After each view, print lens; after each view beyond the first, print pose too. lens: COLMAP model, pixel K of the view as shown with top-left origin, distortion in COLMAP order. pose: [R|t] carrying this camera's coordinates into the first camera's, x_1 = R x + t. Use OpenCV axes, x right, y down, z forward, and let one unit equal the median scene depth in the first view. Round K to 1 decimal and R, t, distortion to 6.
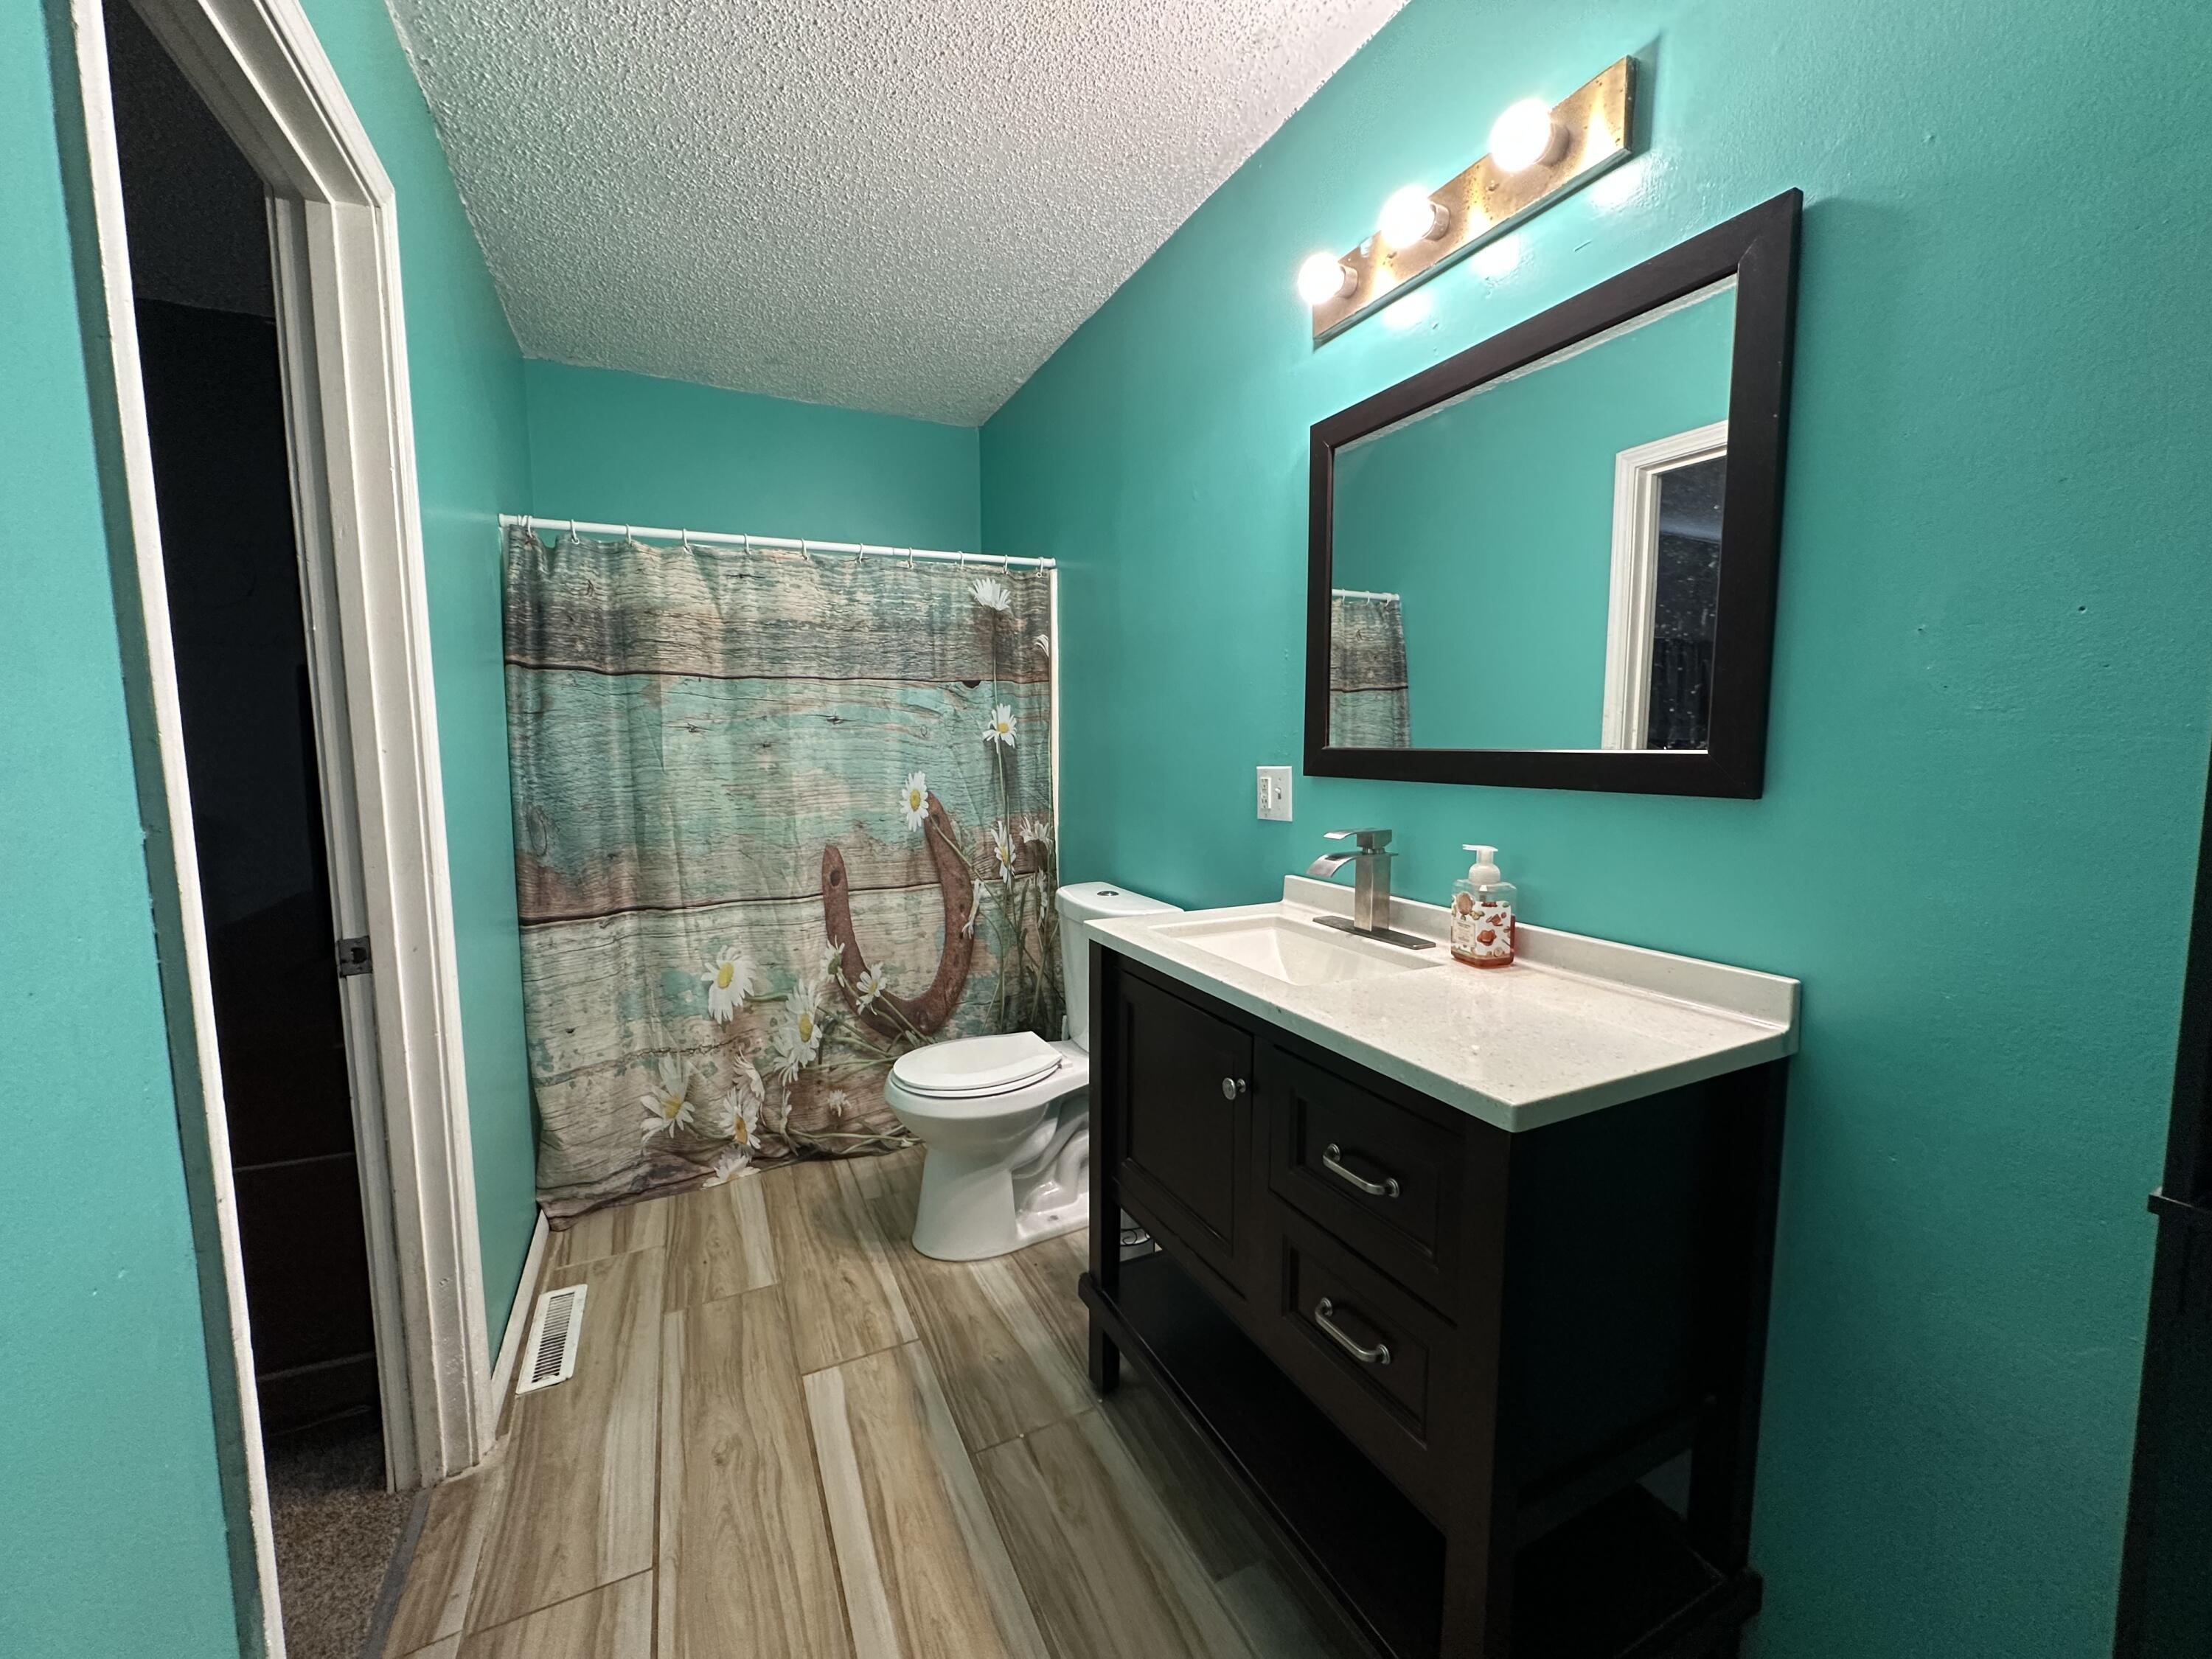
lens RADIAL K [[873.0, 0, 1103.4], [0, 873.0, 829.4], [0, 0, 1]] dist [-0.007675, -0.000285]
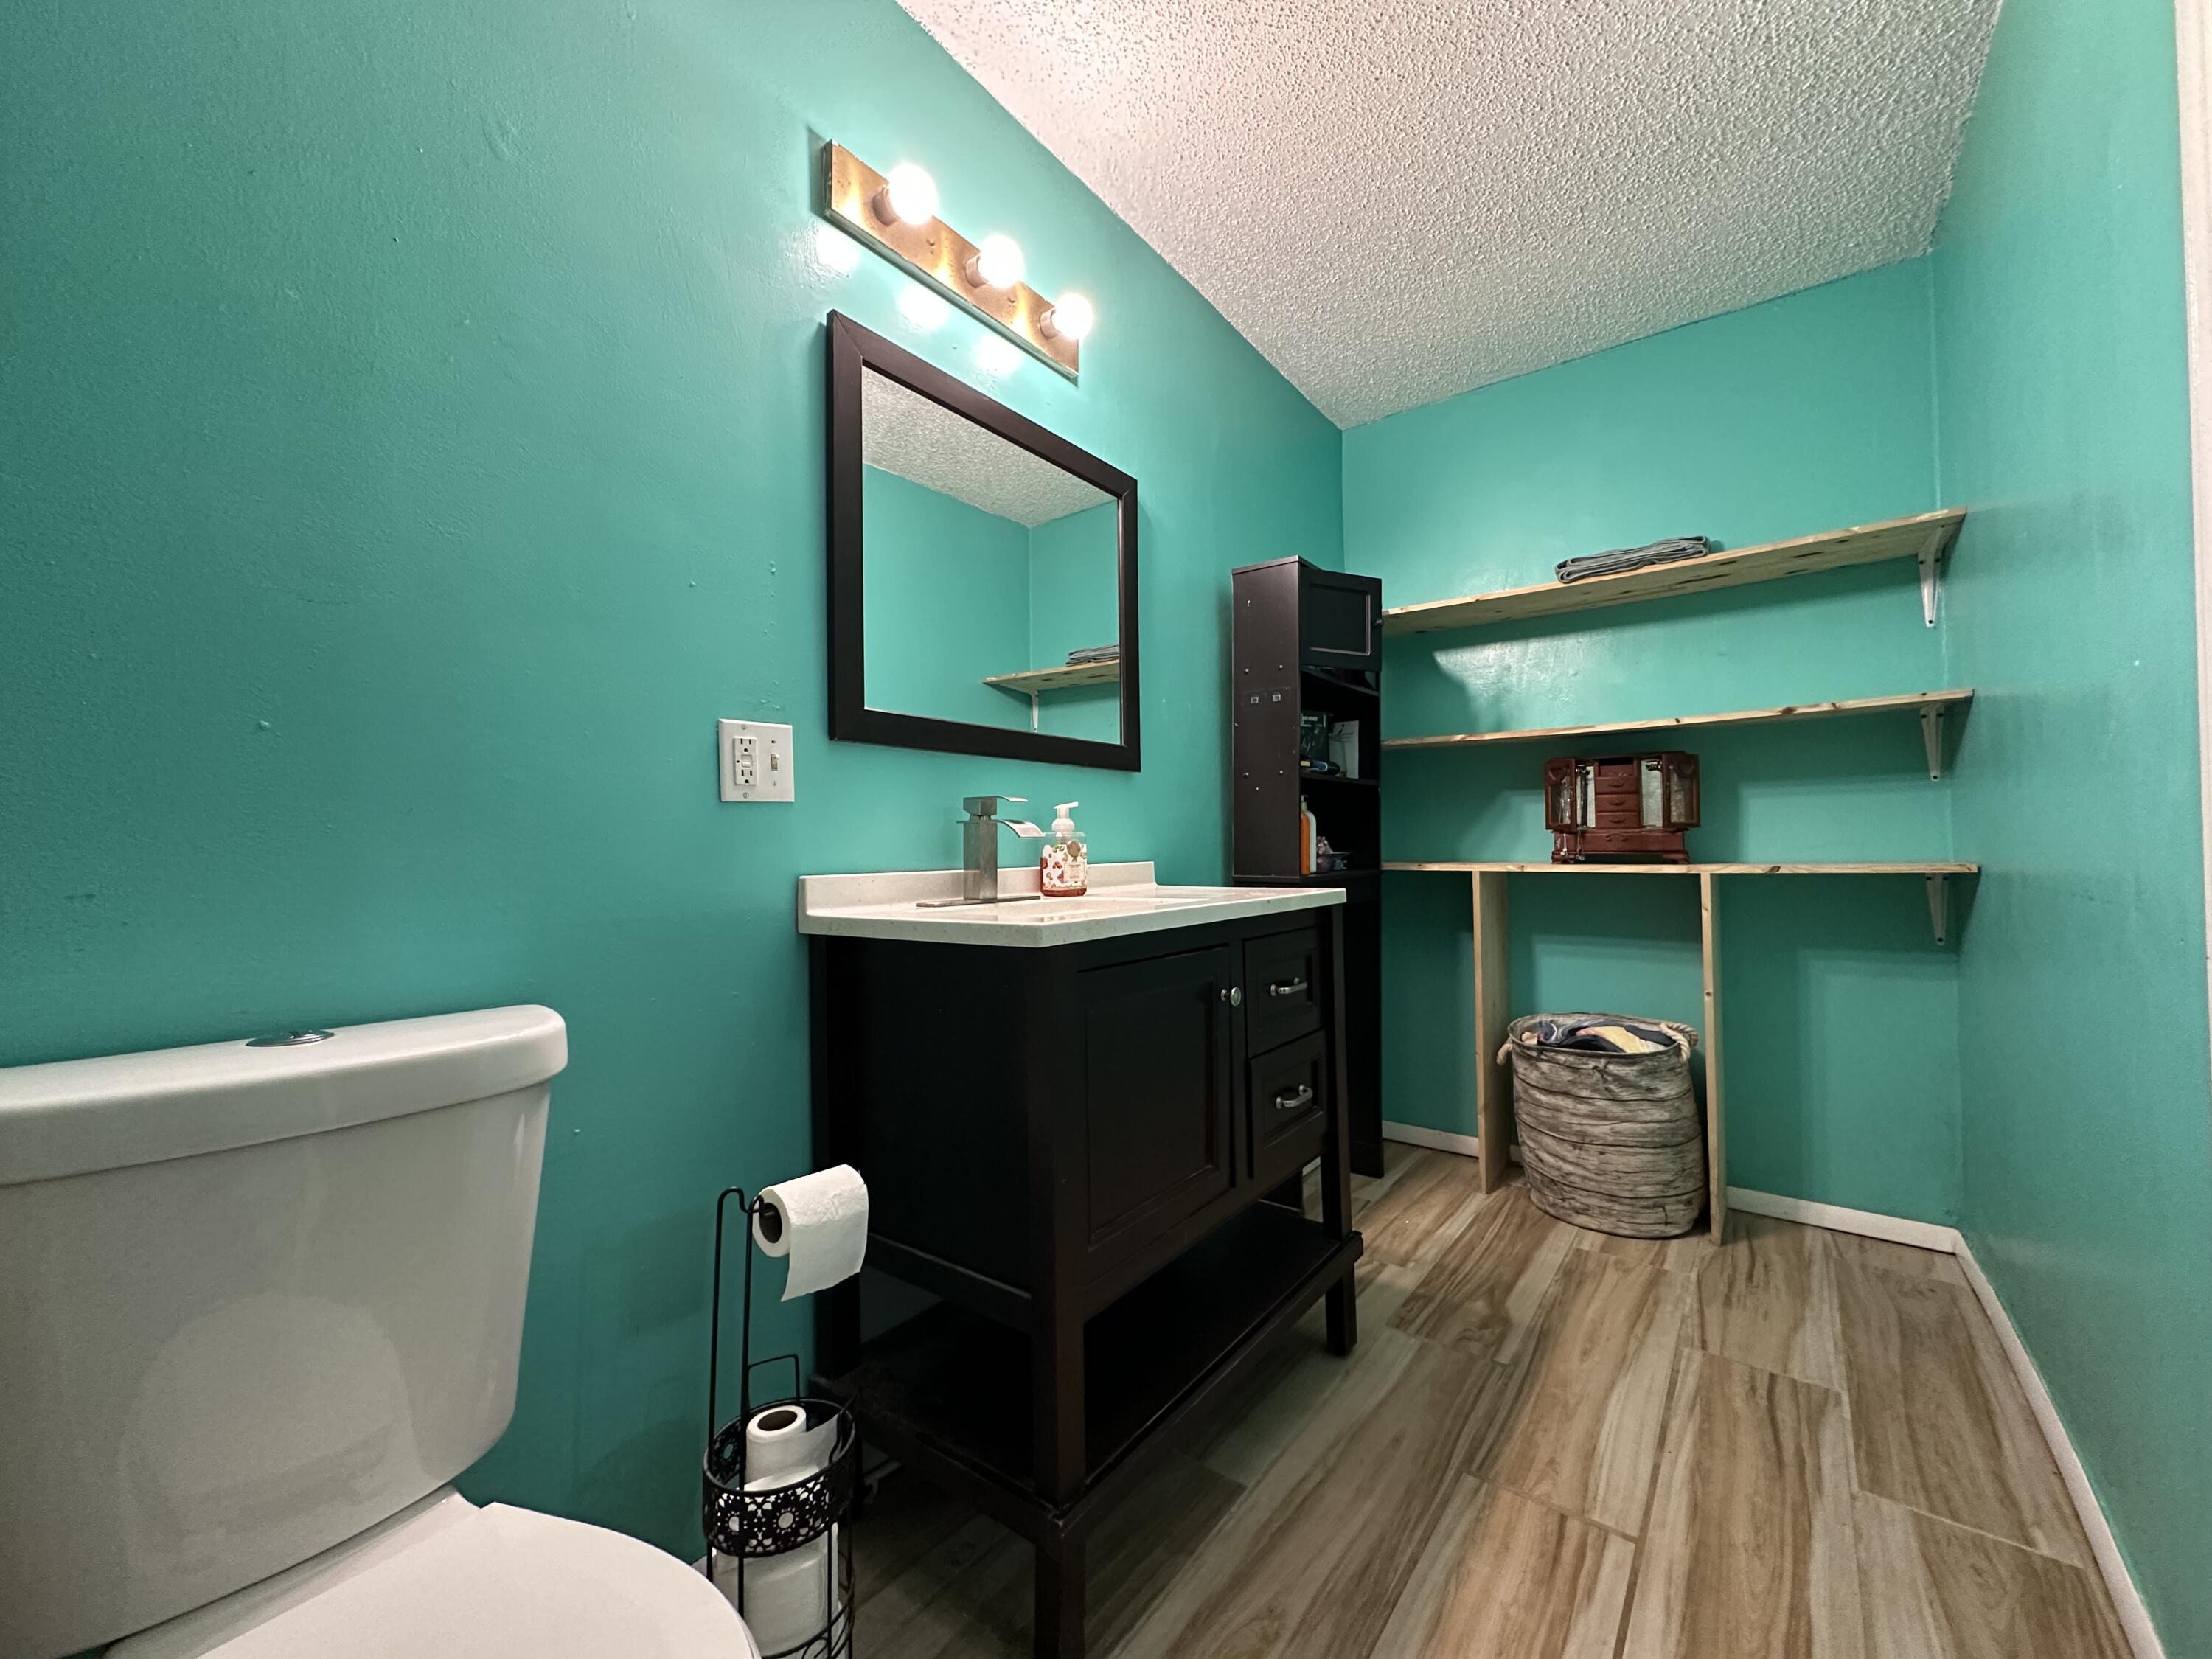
lens RADIAL K [[873.0, 0, 1105.7], [0, 873.0, 827.7], [0, 0, 1]] dist [-0.007675, -0.000285]
pose [[-0.443771, 0.028318, 0.895693, -0.708441], [0.104109, 0.994362, 0.020143, 0.031854], [-0.890072, 0.102188, -0.444217, 1.432667]]
